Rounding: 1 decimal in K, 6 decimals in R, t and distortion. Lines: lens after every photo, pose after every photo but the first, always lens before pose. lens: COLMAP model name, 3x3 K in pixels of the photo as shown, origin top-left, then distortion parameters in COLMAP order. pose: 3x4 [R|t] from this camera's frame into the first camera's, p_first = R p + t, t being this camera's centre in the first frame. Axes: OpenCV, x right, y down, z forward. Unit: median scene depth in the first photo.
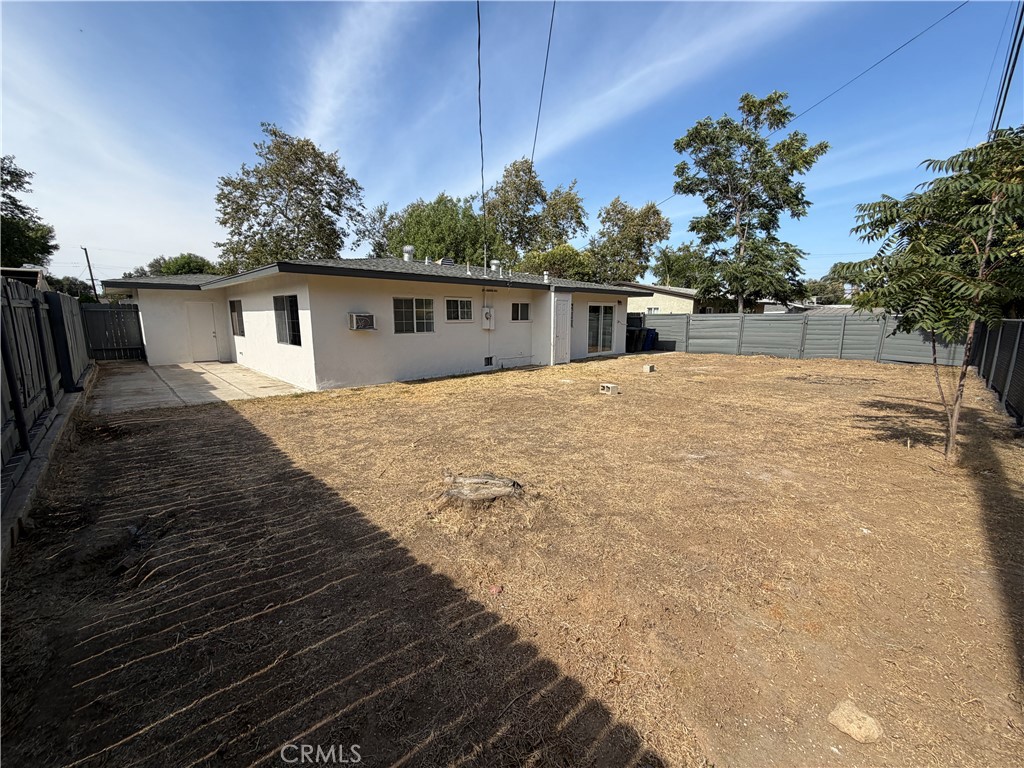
lens RADIAL K [[407.6, 0, 511.5], [0, 407.6, 386.1], [0, 0, 1]] dist [-0.001590, 0.000484]
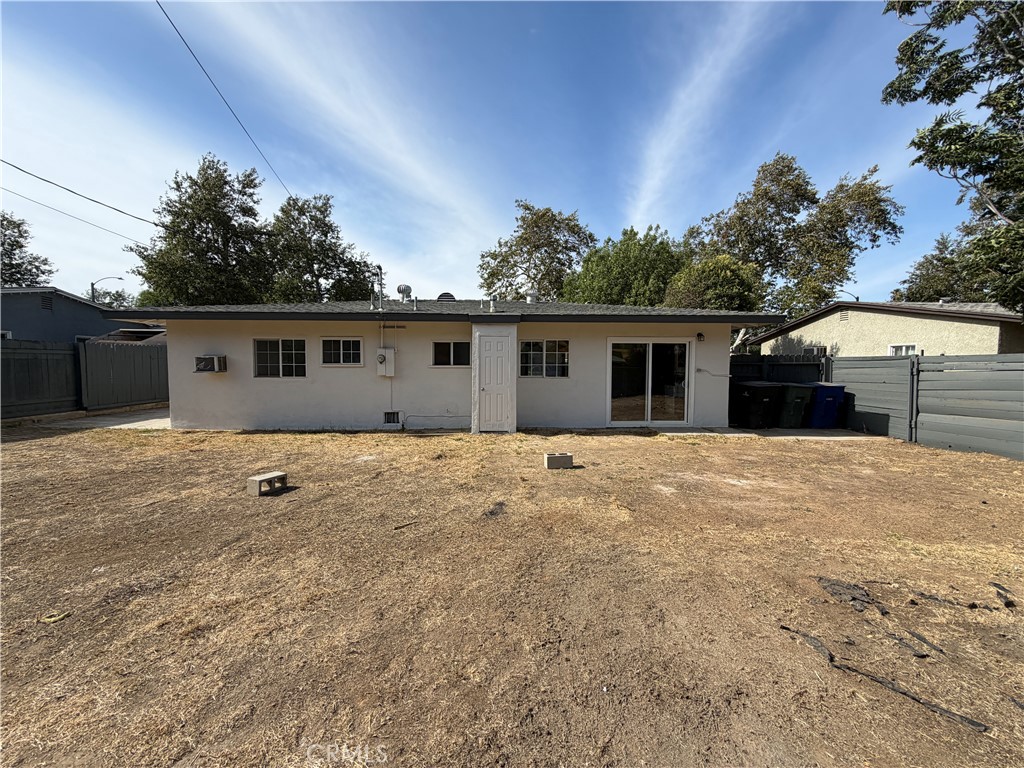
lens RADIAL K [[407.6, 0, 515.1], [0, 407.6, 375.2], [0, 0, 1]] dist [-0.001590, 0.000484]
pose [[0.736963, 0.023948, -0.675508, 0.215116], [-0.118855, 0.988392, -0.094629, -0.032304], [0.665401, 0.150026, 0.731255, 0.199394]]
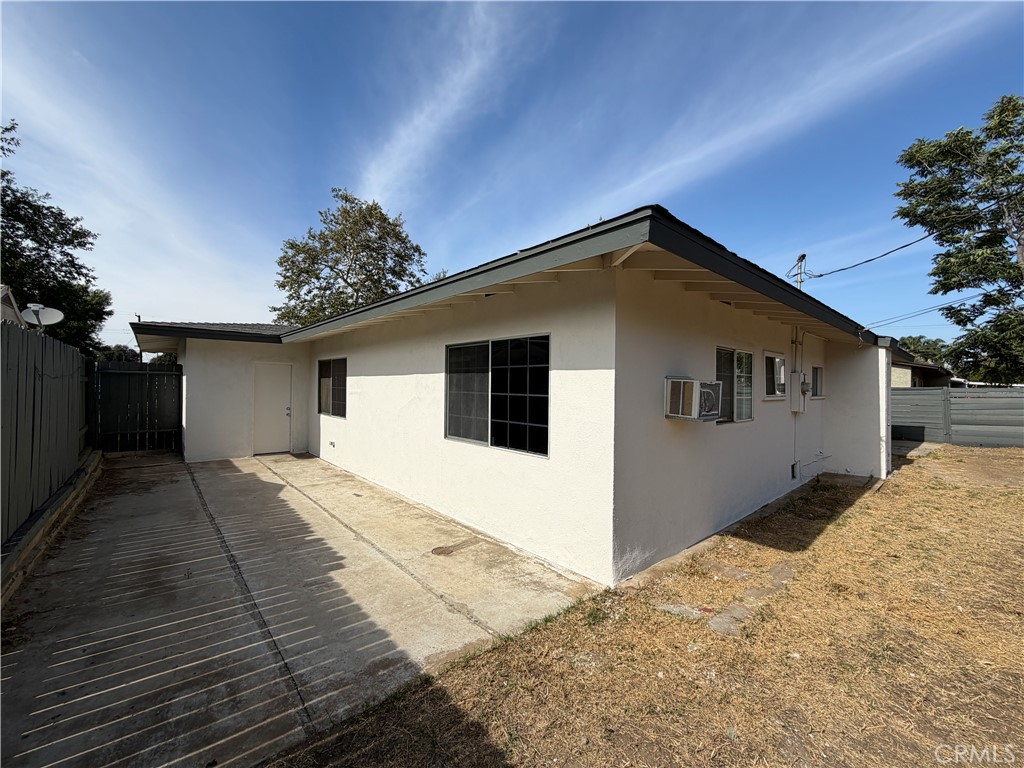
lens RADIAL K [[407.6, 0, 508.8], [0, 407.6, 387.1], [0, 0, 1]] dist [-0.001590, 0.000484]
pose [[0.998448, 0.010760, -0.054644, -0.137399], [-0.019929, 0.985218, -0.170140, -0.024628], [0.052005, 0.170965, 0.983904, 0.149072]]
